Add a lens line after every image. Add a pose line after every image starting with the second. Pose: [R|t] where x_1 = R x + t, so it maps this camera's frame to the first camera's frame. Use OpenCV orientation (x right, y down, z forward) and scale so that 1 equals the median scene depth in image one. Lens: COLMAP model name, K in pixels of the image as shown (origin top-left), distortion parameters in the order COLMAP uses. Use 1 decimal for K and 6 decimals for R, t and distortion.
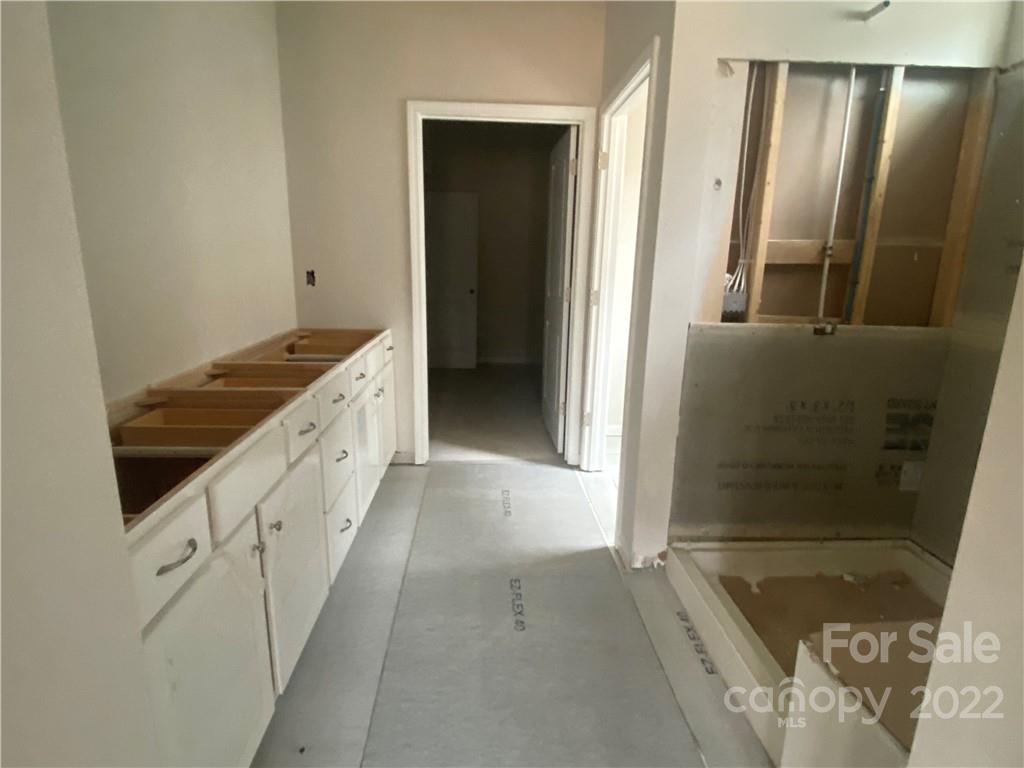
lens RADIAL K [[566.0, 0, 510.8], [0, 566.0, 391.3], [0, 0, 1]] dist [0.064311, -0.065812]
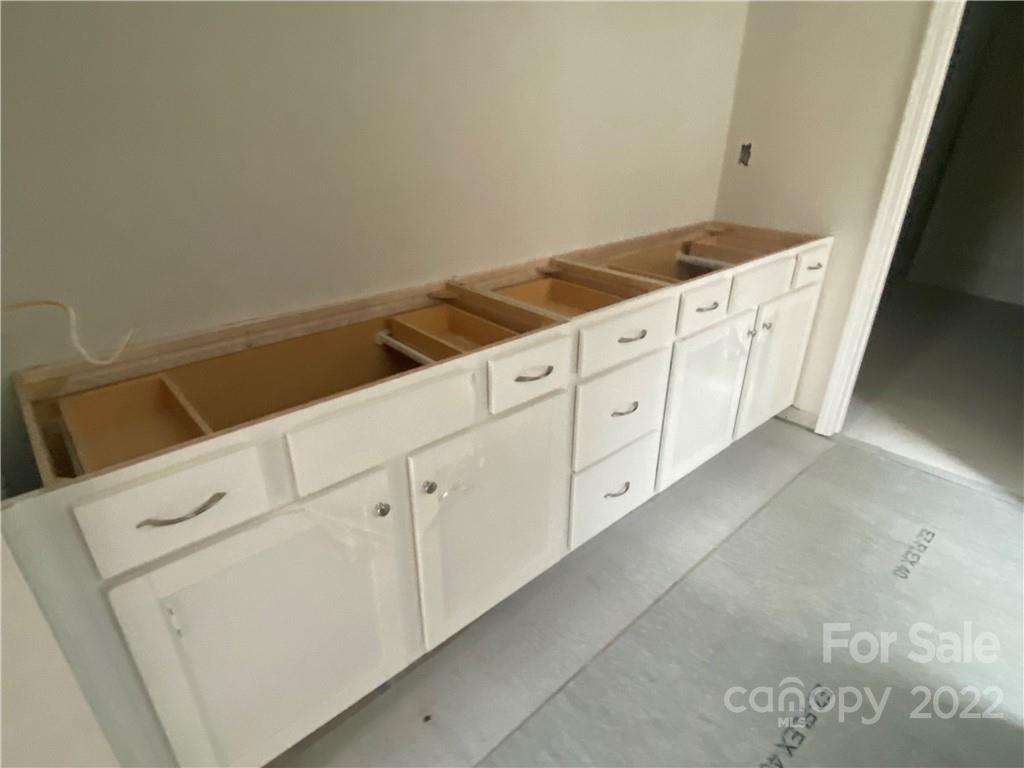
lens RADIAL K [[566.0, 0, 510.8], [0, 566.0, 391.3], [0, 0, 1]] dist [0.064311, -0.065812]
pose [[0.637318, 0.326014, -0.698241, 0.088972], [-0.173398, 0.943533, 0.282274, -0.067126], [0.750839, -0.058825, 0.657861, 0.264495]]
